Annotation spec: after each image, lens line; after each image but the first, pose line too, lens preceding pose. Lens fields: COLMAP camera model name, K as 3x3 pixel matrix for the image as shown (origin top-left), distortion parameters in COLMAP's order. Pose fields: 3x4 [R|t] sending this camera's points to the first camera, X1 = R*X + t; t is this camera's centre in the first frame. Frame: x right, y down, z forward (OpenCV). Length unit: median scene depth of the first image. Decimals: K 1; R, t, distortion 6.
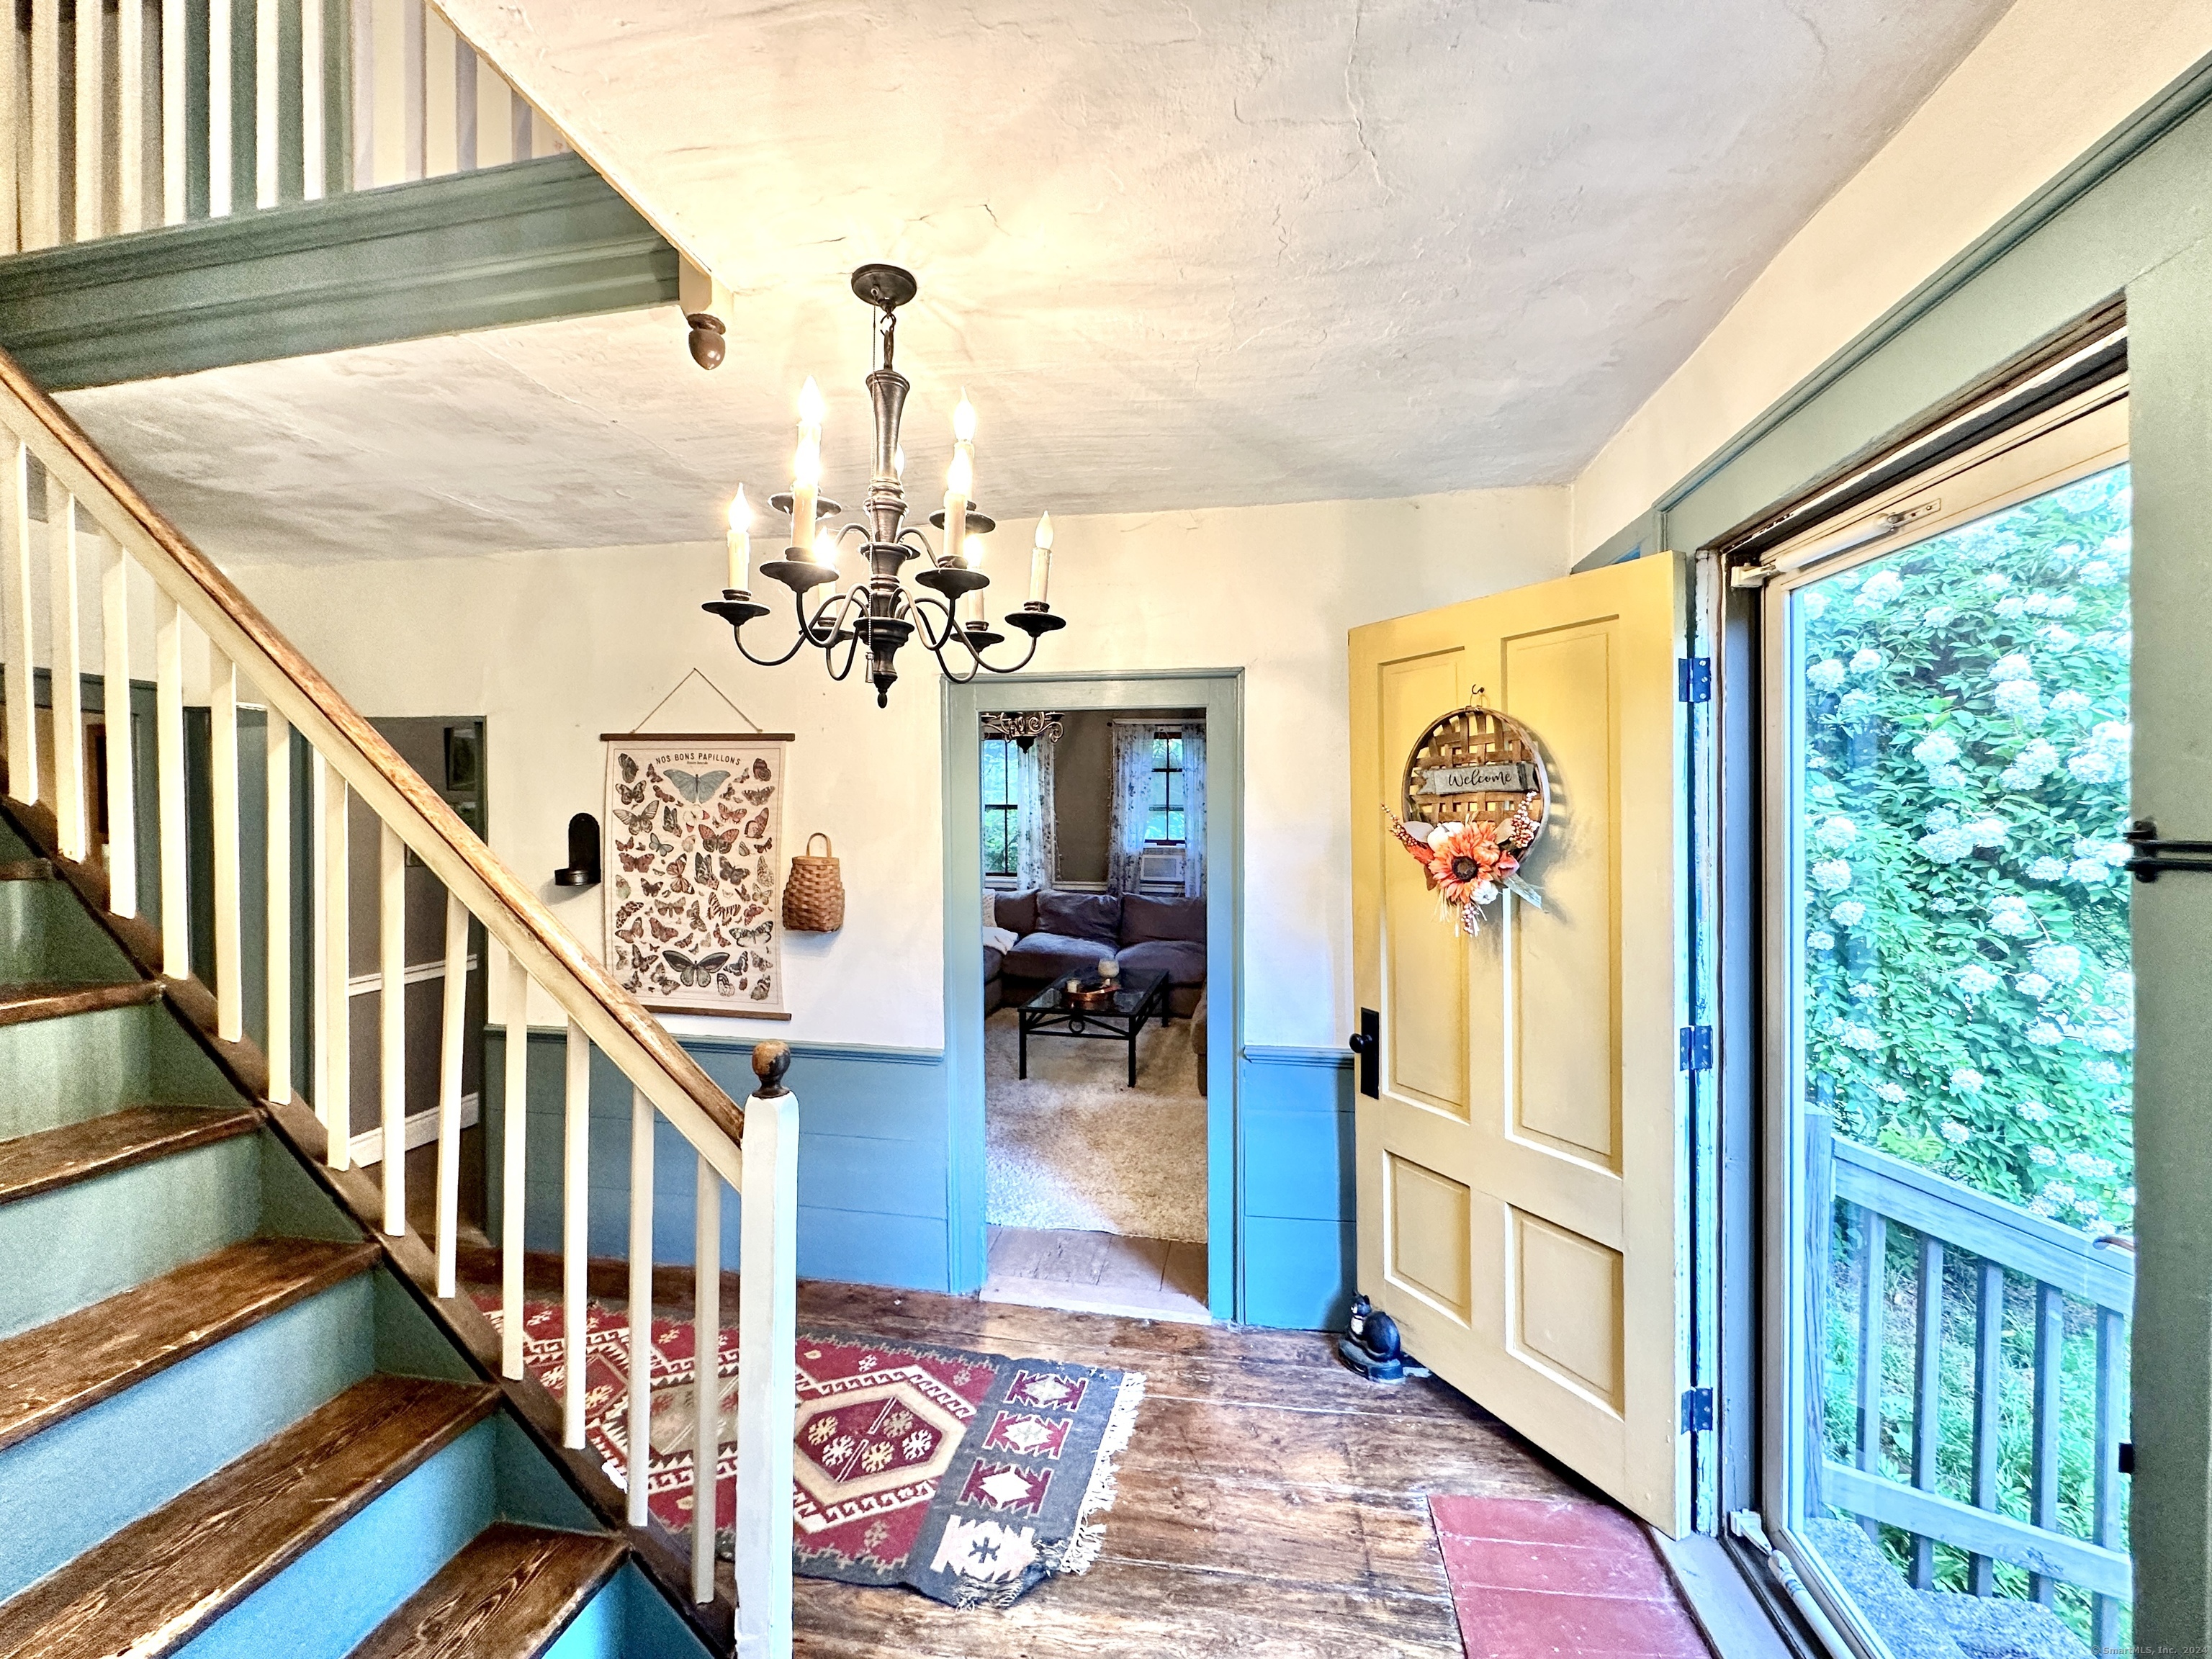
lens RADIAL K [[850.8, 0, 1085.2], [0, 850.8, 815.0], [0, 0, 1]] dist [0.001190, 0.000021]
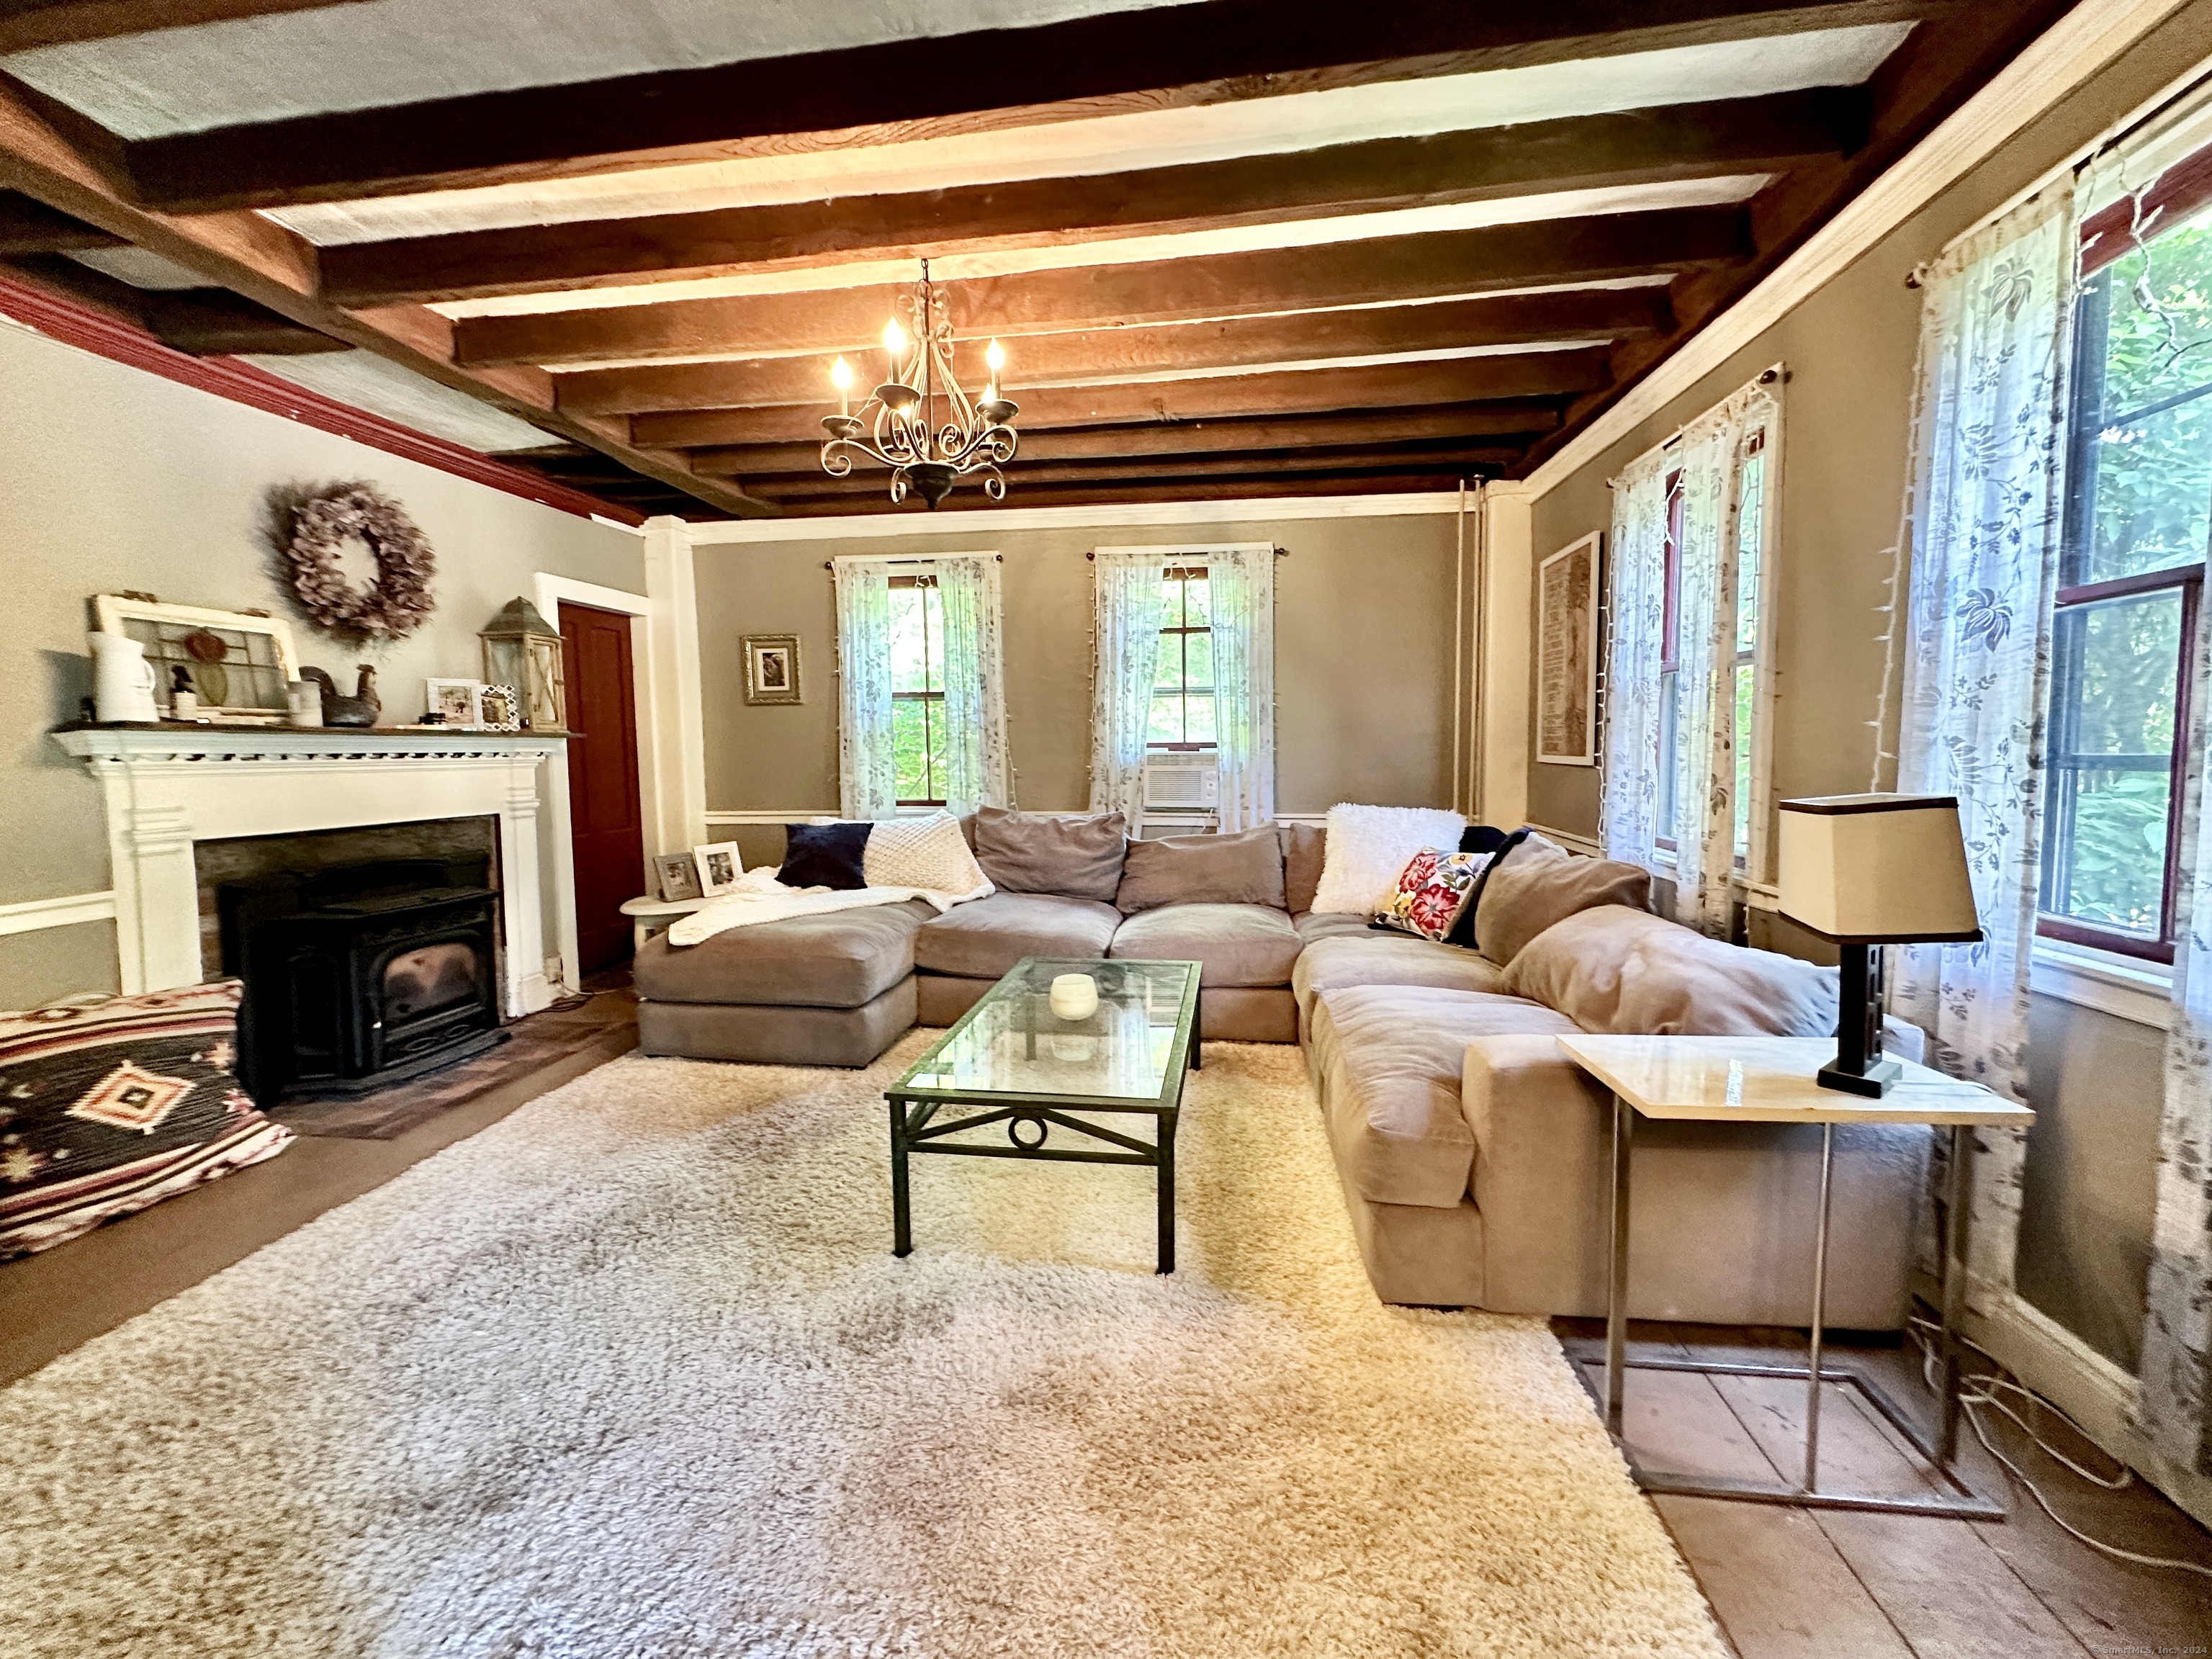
lens RADIAL K [[887.9, 0, 1108.9], [0, 887.9, 824.7], [0, 0, 1]] dist [-0.004076, 0.001009]
pose [[0.998431, -0.013598, 0.054329, 0.004571], [0.009803, 0.997532, 0.069523, 0.044089], [-0.055140, -0.068882, 0.996100, 0.354045]]
